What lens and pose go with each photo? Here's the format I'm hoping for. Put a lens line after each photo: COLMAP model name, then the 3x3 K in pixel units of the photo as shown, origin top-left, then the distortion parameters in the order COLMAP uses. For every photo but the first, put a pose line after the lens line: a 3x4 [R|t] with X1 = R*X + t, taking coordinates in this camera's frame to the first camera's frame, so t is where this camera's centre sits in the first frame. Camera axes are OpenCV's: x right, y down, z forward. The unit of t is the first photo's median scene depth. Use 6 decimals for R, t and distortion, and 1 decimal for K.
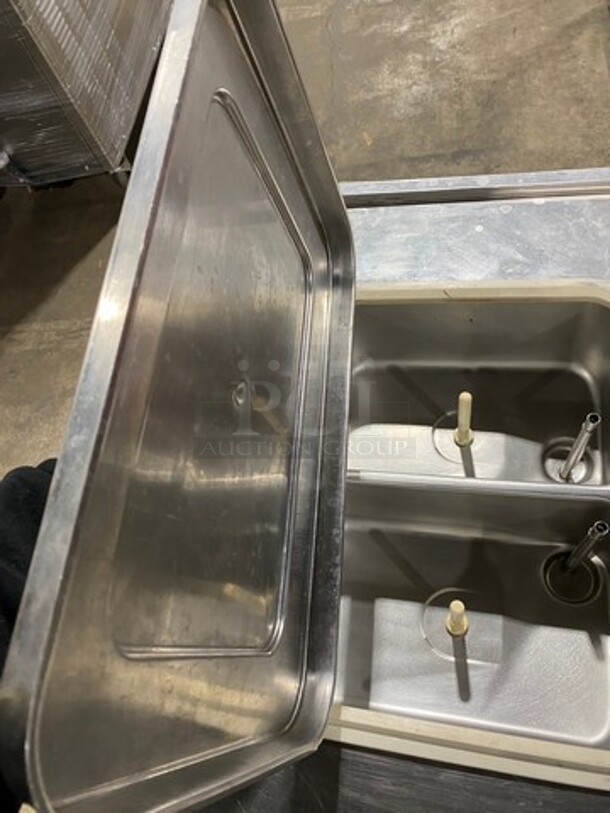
lens RADIAL K [[618.5, 0, 301.5], [0, 618.5, 403.0], [0, 0, 1]] dist [0.033731, -0.040685]
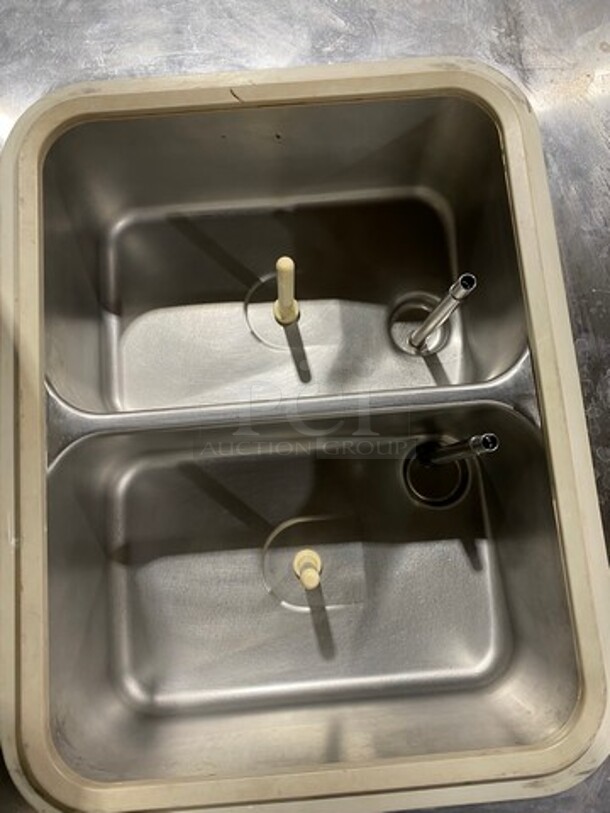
lens RADIAL K [[618.5, 0, 304.5], [0, 618.5, 406.9], [0, 0, 1]] dist [0.033731, -0.040685]
pose [[0.948223, -0.187372, 0.256446, 0.080477], [0.105698, 0.947581, 0.301526, -0.060119], [-0.299500, -0.258808, 0.918323, 0.325062]]
